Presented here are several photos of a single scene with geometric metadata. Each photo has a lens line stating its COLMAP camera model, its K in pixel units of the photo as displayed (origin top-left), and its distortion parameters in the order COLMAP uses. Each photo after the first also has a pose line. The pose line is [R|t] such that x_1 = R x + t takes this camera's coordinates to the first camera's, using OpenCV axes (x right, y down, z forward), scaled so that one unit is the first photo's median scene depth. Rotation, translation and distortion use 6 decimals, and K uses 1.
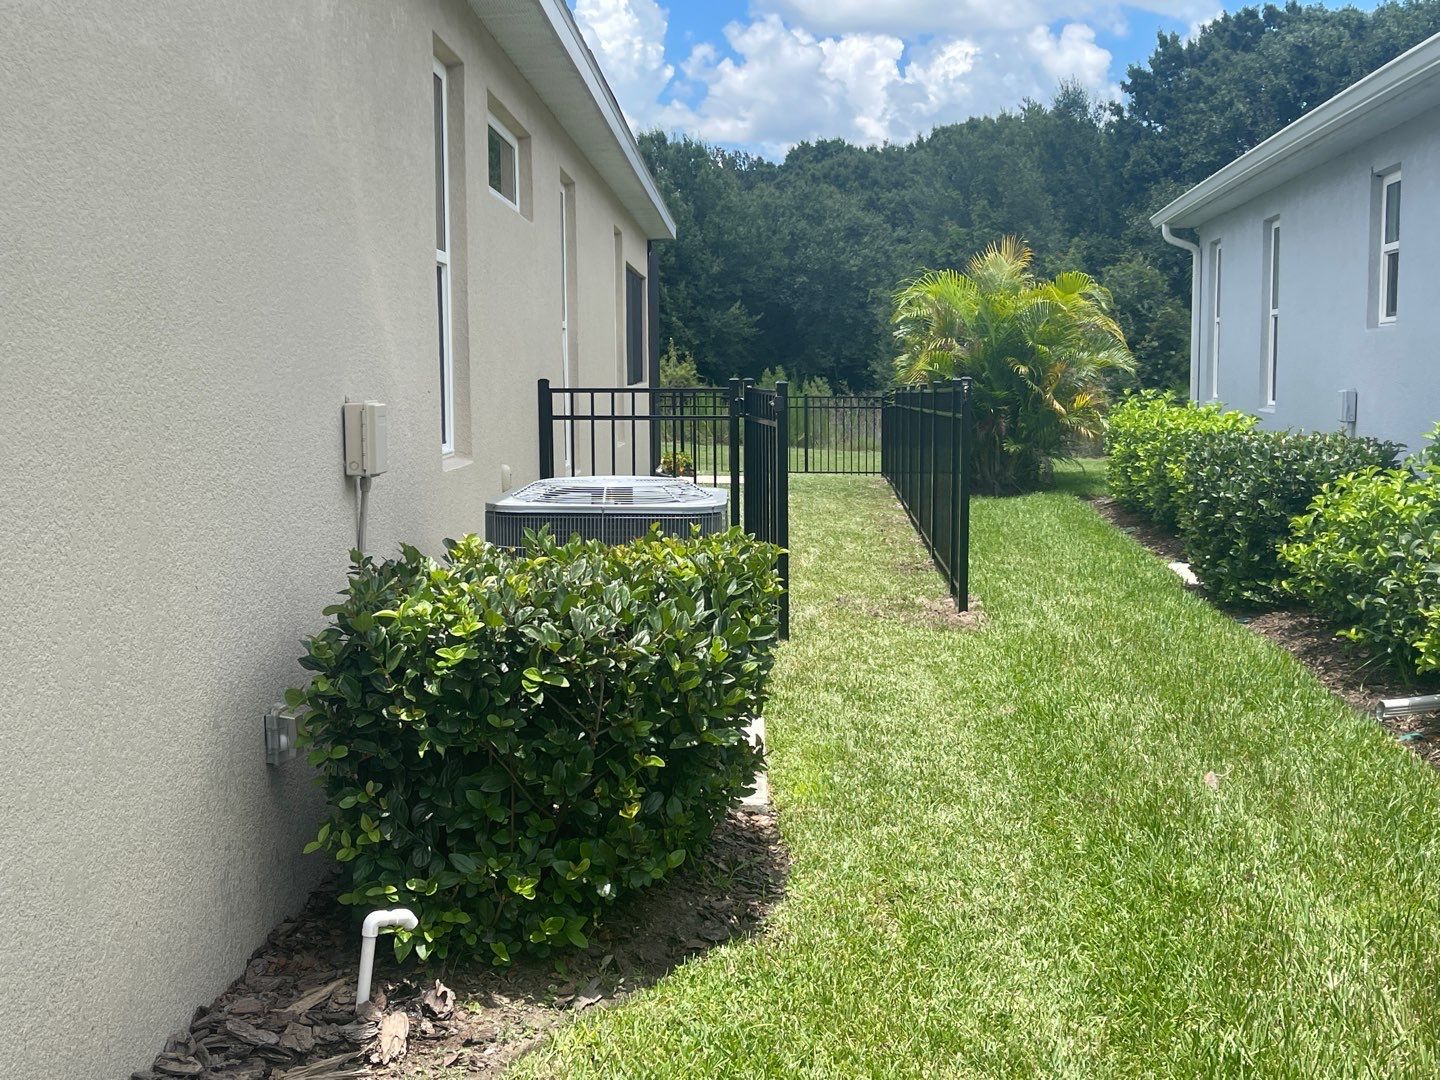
lens RADIAL K [[1673.0, 0, 719.6], [0, 1673.0, 508.6], [0, 0, 1]] dist [0.158806, -0.263452]
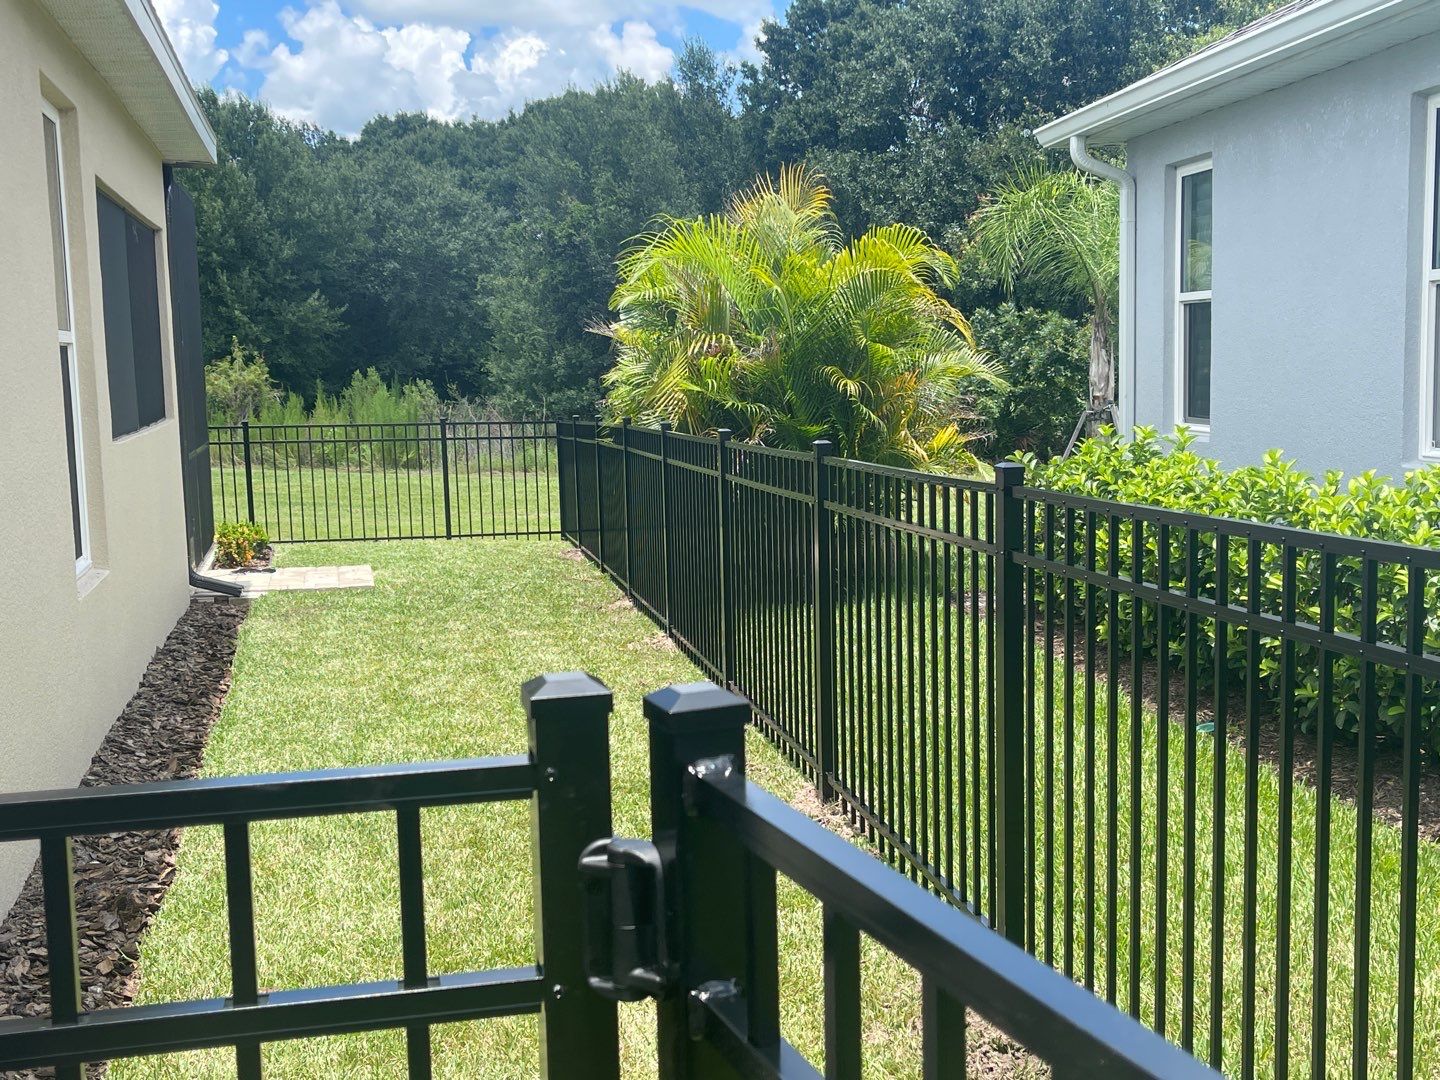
lens RADIAL K [[1673.0, 0, 719.6], [0, 1673.0, 508.6], [0, 0, 1]] dist [0.158806, -0.263452]
pose [[0.969670, -0.040578, 0.241025, -0.001703], [0.039725, 0.999175, 0.008397, -0.013495], [-0.241167, 0.001432, 0.970483, 0.127207]]
